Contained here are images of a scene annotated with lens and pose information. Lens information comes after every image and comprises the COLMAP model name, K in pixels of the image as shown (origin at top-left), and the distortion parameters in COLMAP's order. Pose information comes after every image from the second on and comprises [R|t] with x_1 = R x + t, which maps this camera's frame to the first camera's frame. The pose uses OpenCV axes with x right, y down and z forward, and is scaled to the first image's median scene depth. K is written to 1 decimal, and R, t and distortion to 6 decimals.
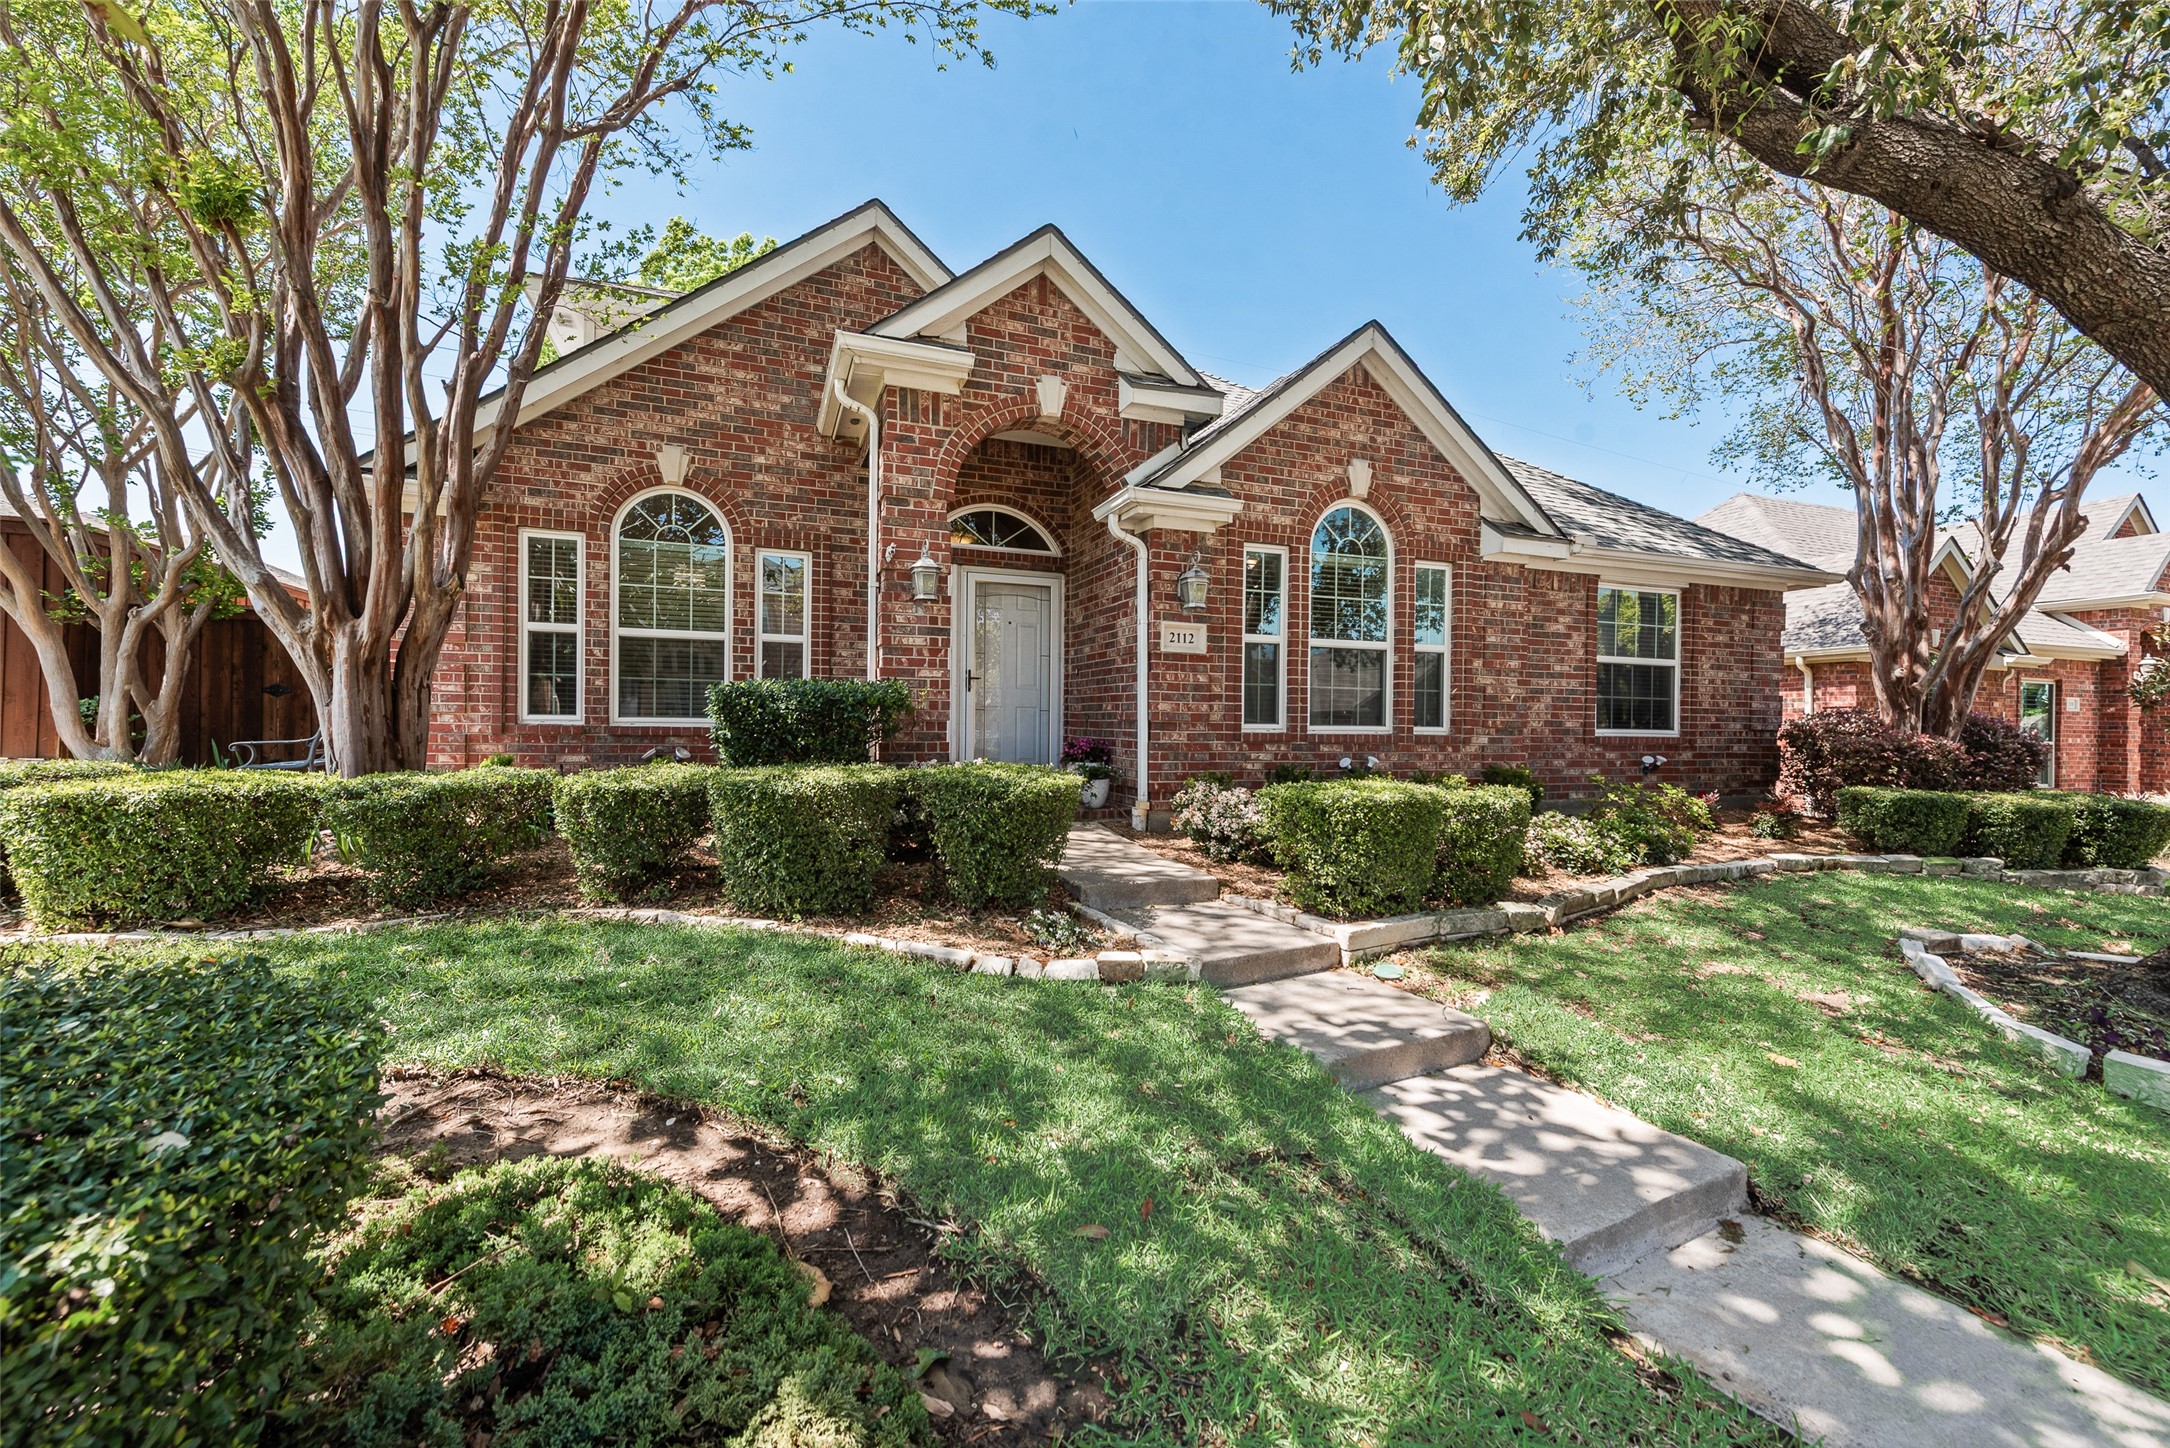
lens RADIAL K [[841.6, 0, 1083.1], [0, 841.6, 730.4], [0, 0, 1]] dist [0.003100, 0.000026]
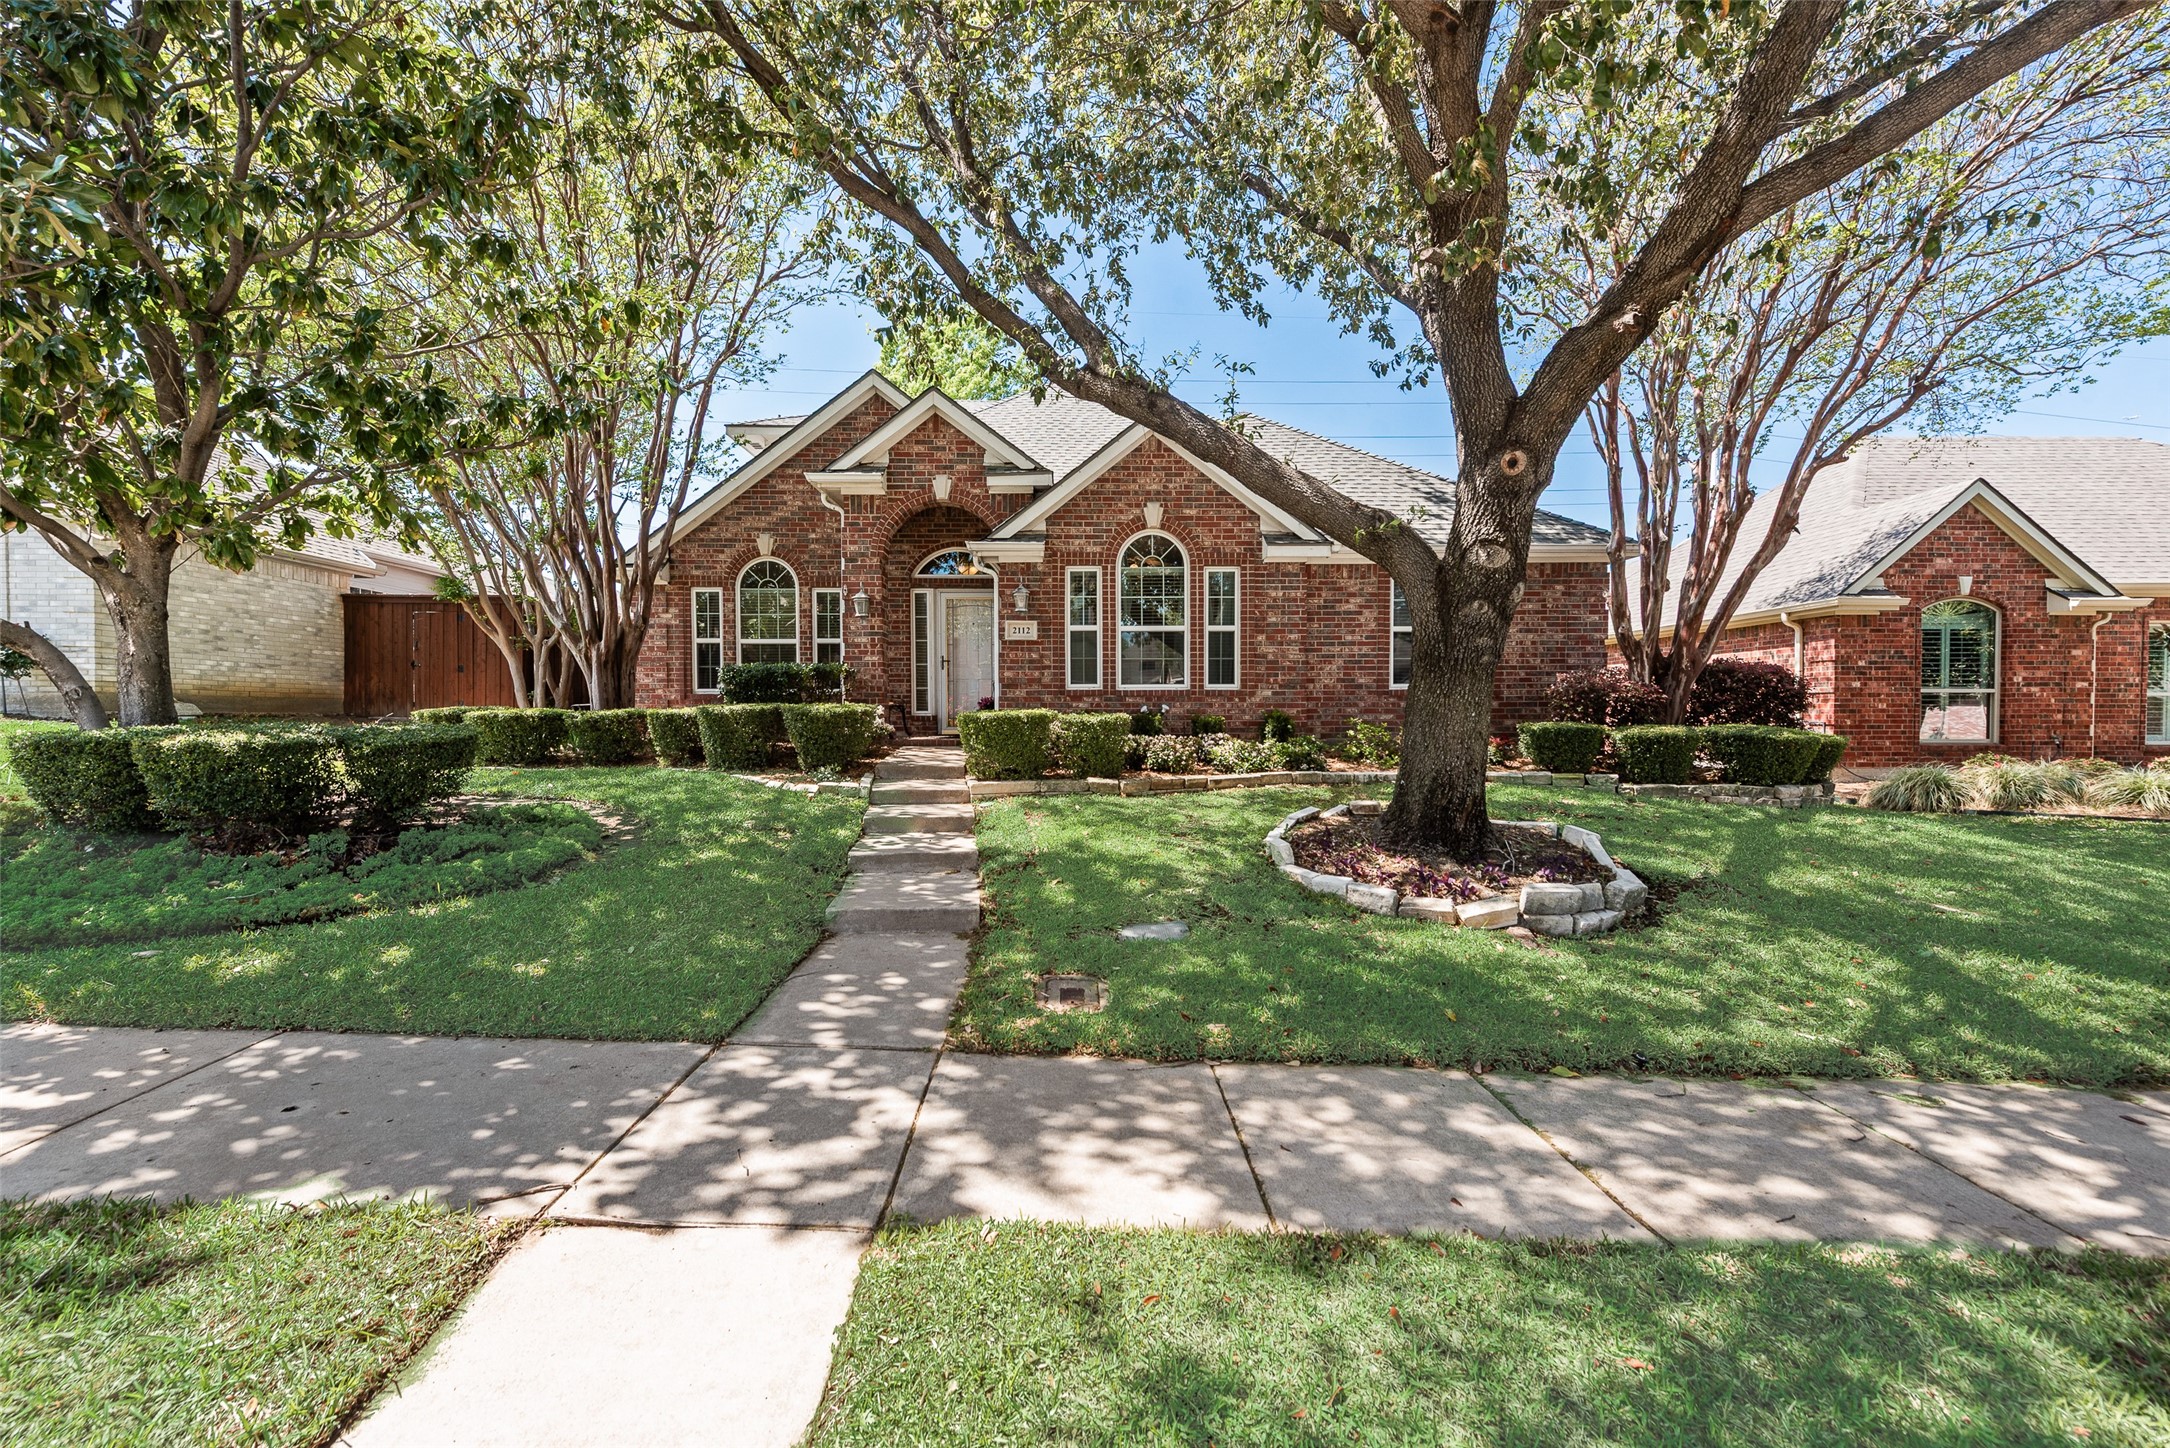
lens RADIAL K [[841.6, 0, 1083.1], [0, 841.6, 730.4], [0, 0, 1]] dist [0.003100, 0.000026]
pose [[0.943702, -0.007438, -0.330713, 0.727014], [0.011871, 0.999865, 0.011386, 0.059920], [0.330583, -0.014671, 0.943663, -0.447432]]
